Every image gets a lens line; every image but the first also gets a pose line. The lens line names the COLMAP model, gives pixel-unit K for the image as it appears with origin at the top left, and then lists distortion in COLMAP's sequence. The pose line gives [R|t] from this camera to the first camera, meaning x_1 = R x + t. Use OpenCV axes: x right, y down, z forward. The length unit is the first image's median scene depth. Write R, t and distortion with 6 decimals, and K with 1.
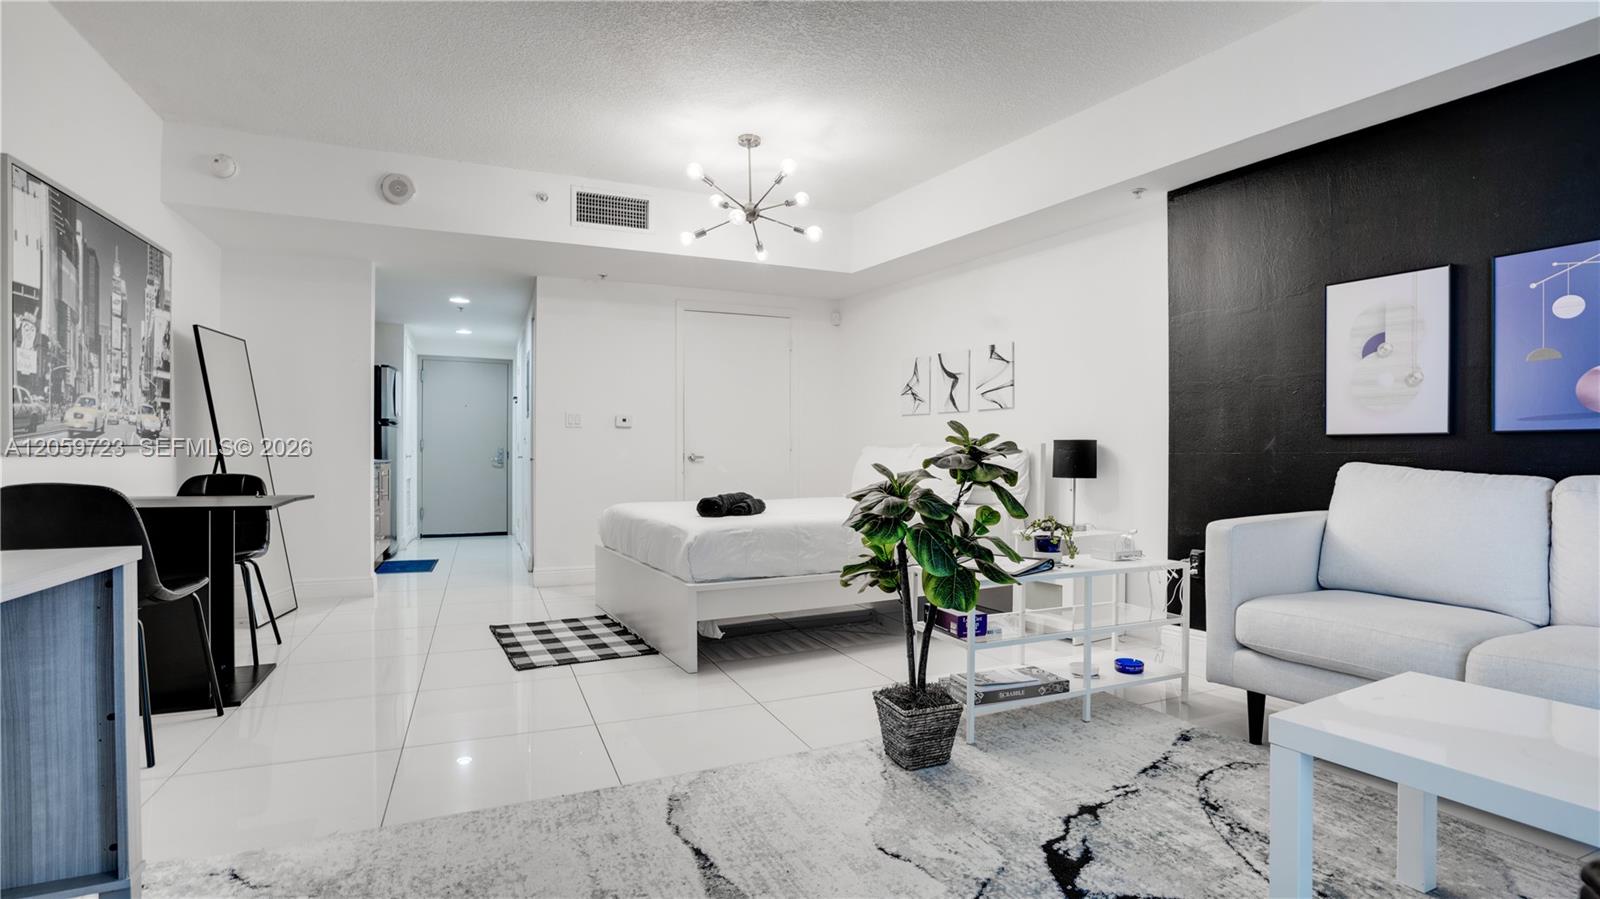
lens RADIAL K [[748.9, 0, 792.8], [0, 748.9, 454.9], [0, 0, 1]] dist [-0.059269, 0.021280]
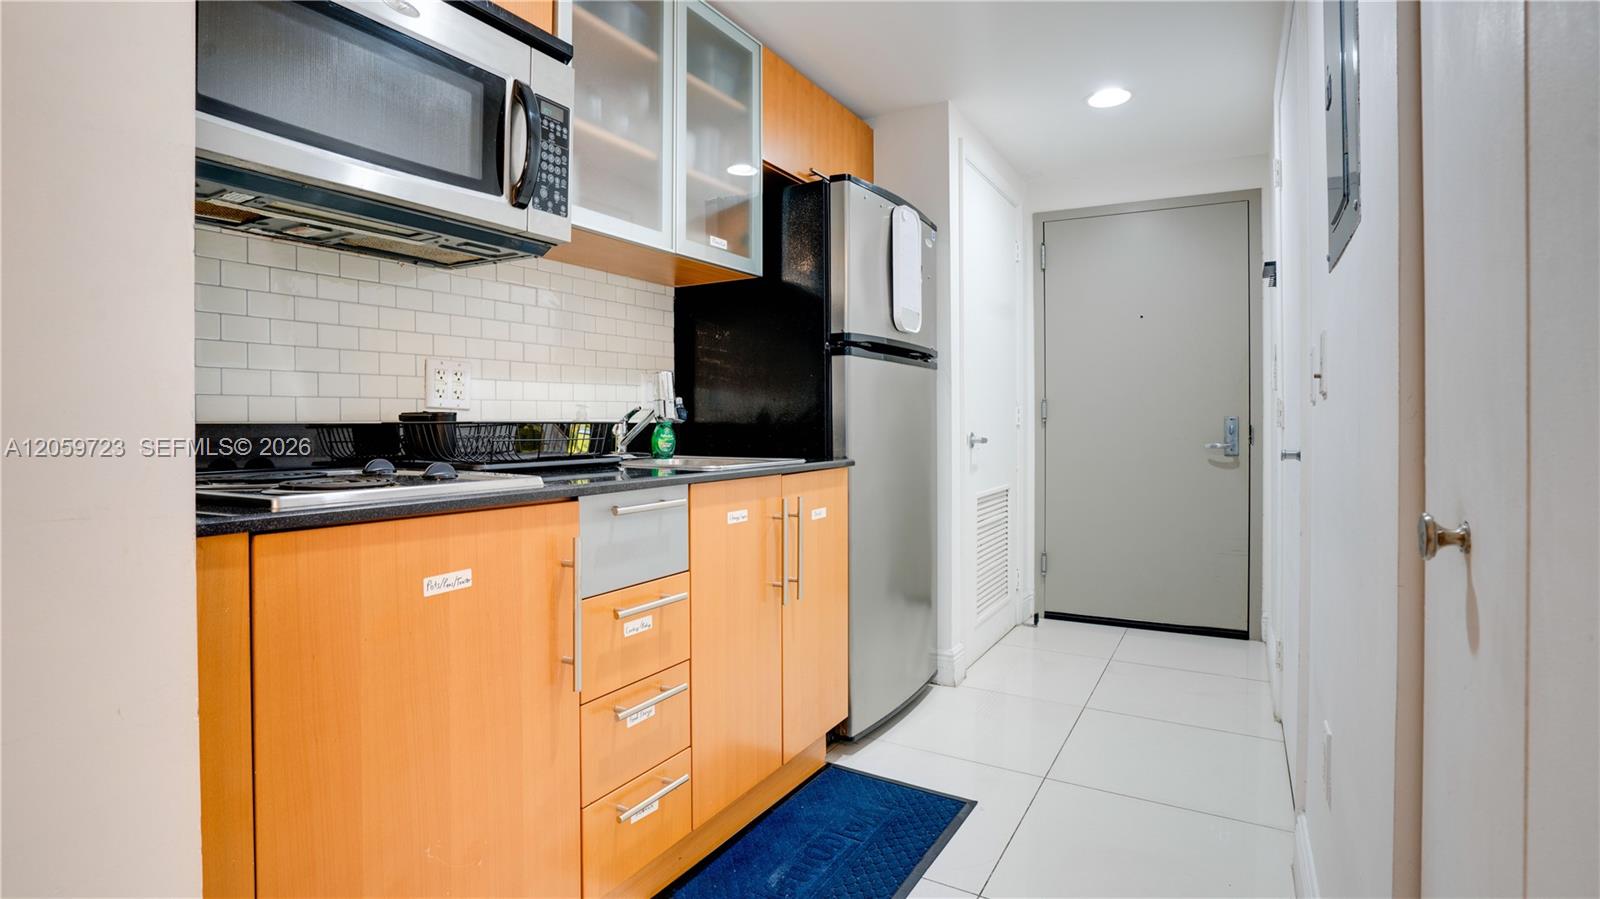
lens RADIAL K [[748.9, 0, 792.8], [0, 748.9, 454.9], [0, 0, 1]] dist [-0.059269, 0.021280]
pose [[0.591547, 0.015809, -0.806116, -0.224198], [0.012259, 0.999516, 0.028597, -0.002783], [0.806177, -0.026799, 0.591067, 0.600105]]
